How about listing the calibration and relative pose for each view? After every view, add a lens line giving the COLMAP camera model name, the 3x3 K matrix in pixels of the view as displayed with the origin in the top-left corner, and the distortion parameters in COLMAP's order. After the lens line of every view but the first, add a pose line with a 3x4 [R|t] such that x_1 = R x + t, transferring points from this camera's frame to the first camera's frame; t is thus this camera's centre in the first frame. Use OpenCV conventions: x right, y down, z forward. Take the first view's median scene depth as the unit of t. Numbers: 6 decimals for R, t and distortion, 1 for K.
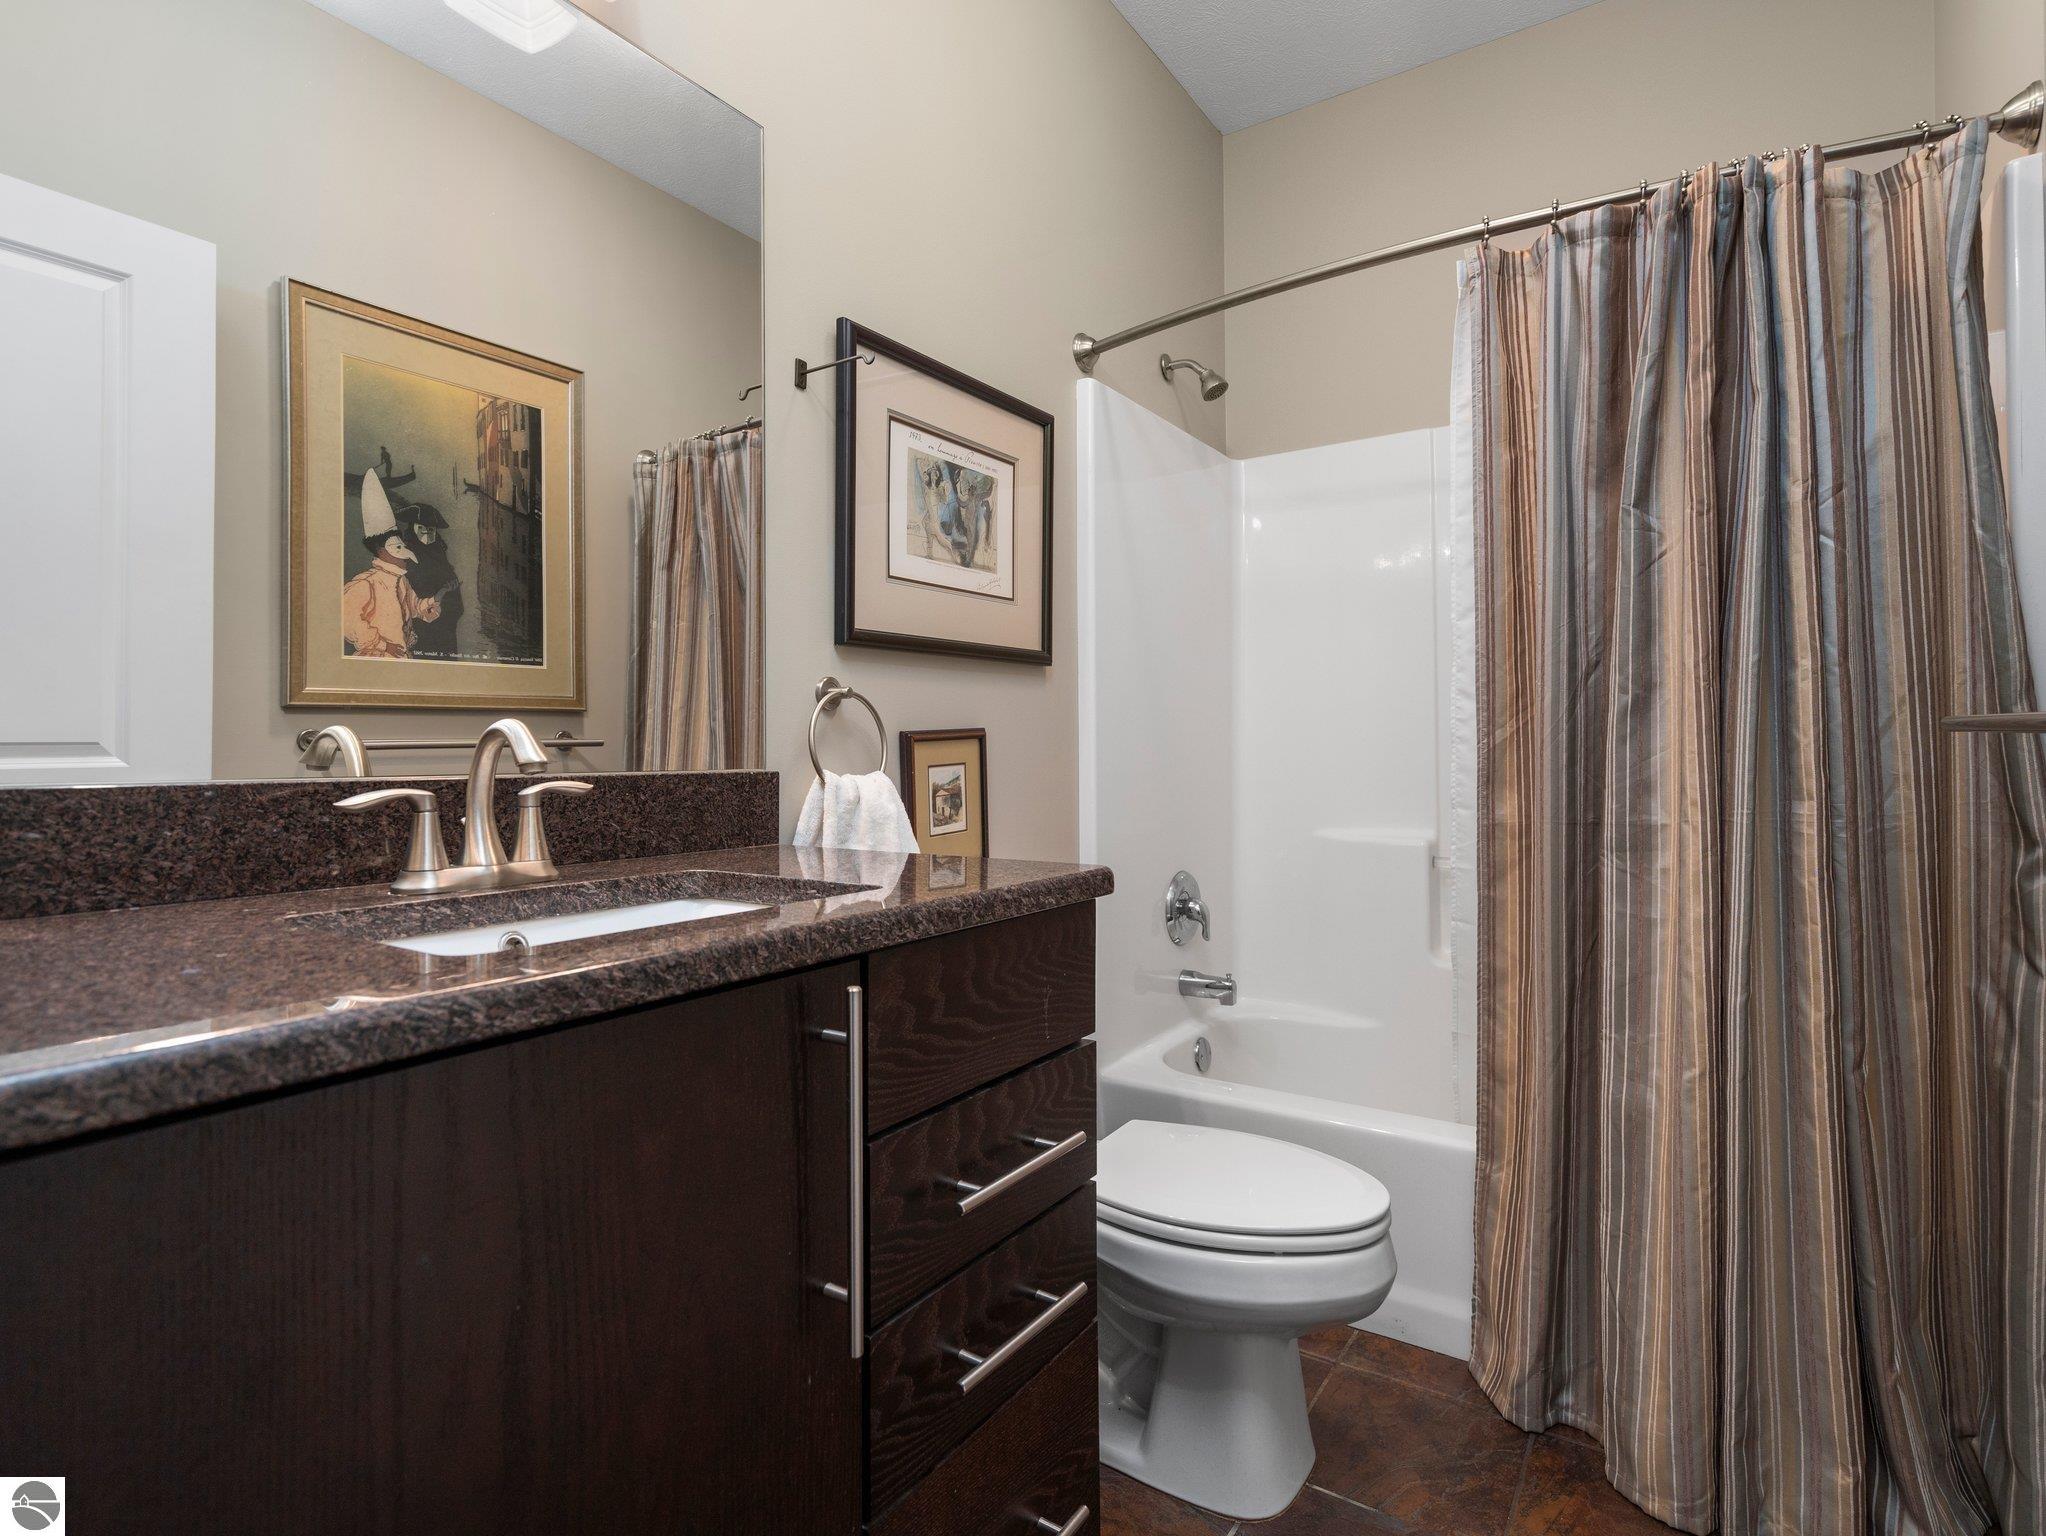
lens RADIAL K [[1075.4, 0, 956.8], [0, 1075.4, 764.7], [0, 0, 1]] dist [-0.002184, 0.002718]
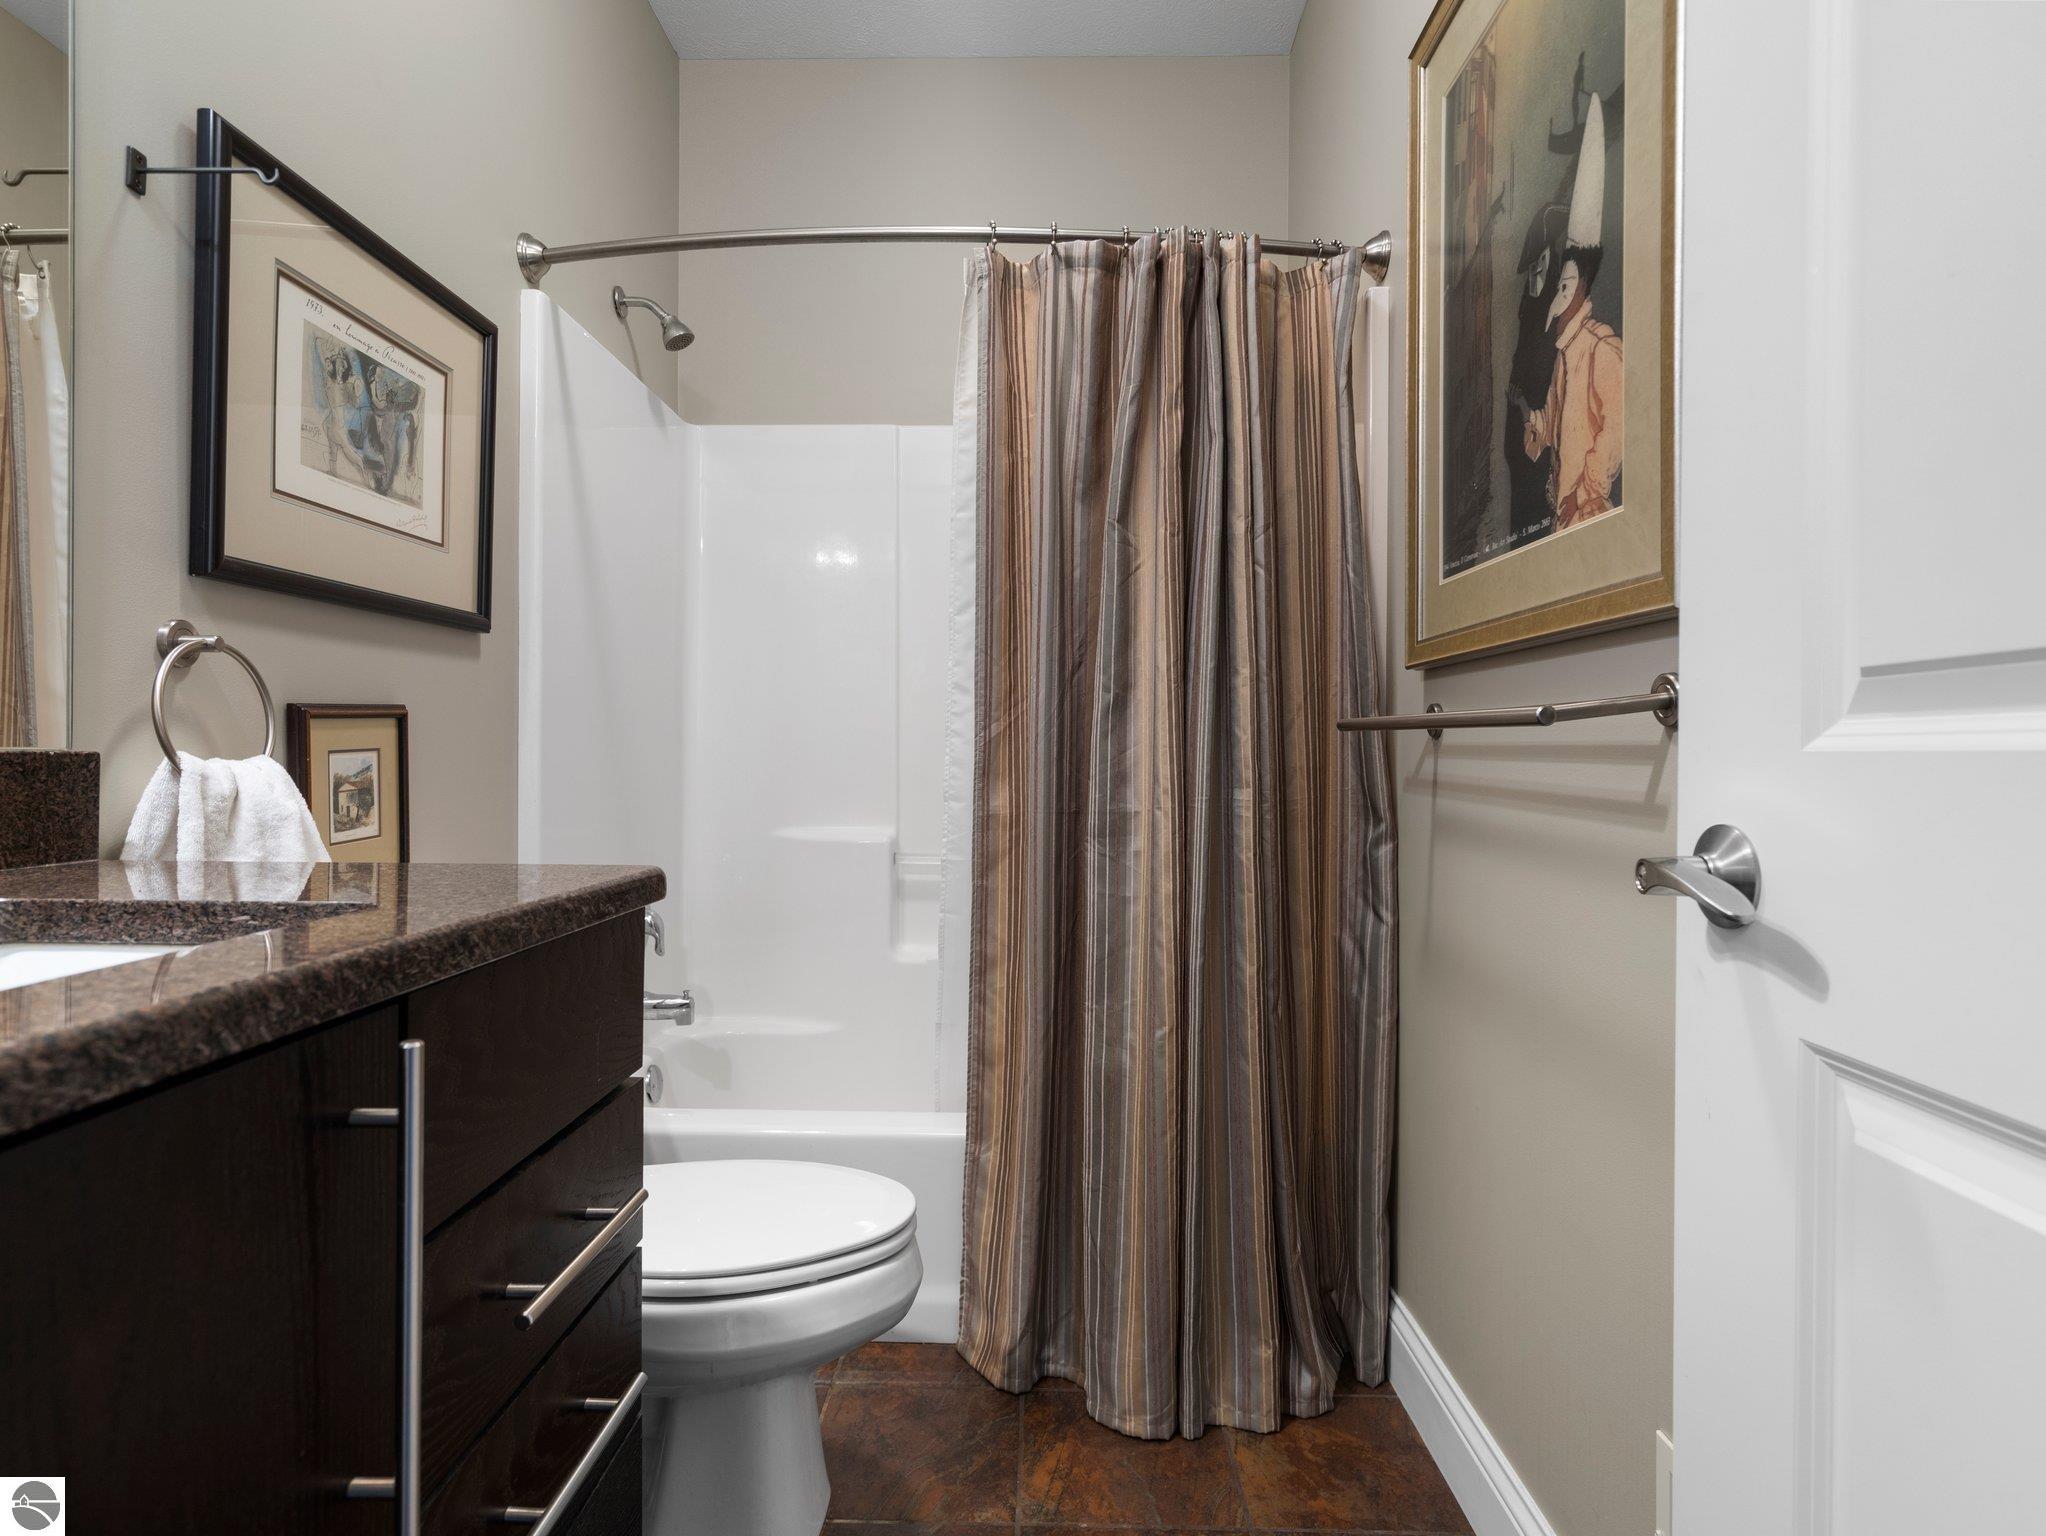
lens RADIAL K [[1140.9, 0, 1018.4], [0, 1140.9, 776.6], [0, 0, 1]] dist [-0.000433, 0.002186]
pose [[0.824634, 0.005216, 0.565642, -0.108190], [-0.008782, 0.999955, 0.003583, 0.015986], [-0.565598, -0.007922, 0.824643, 0.094136]]
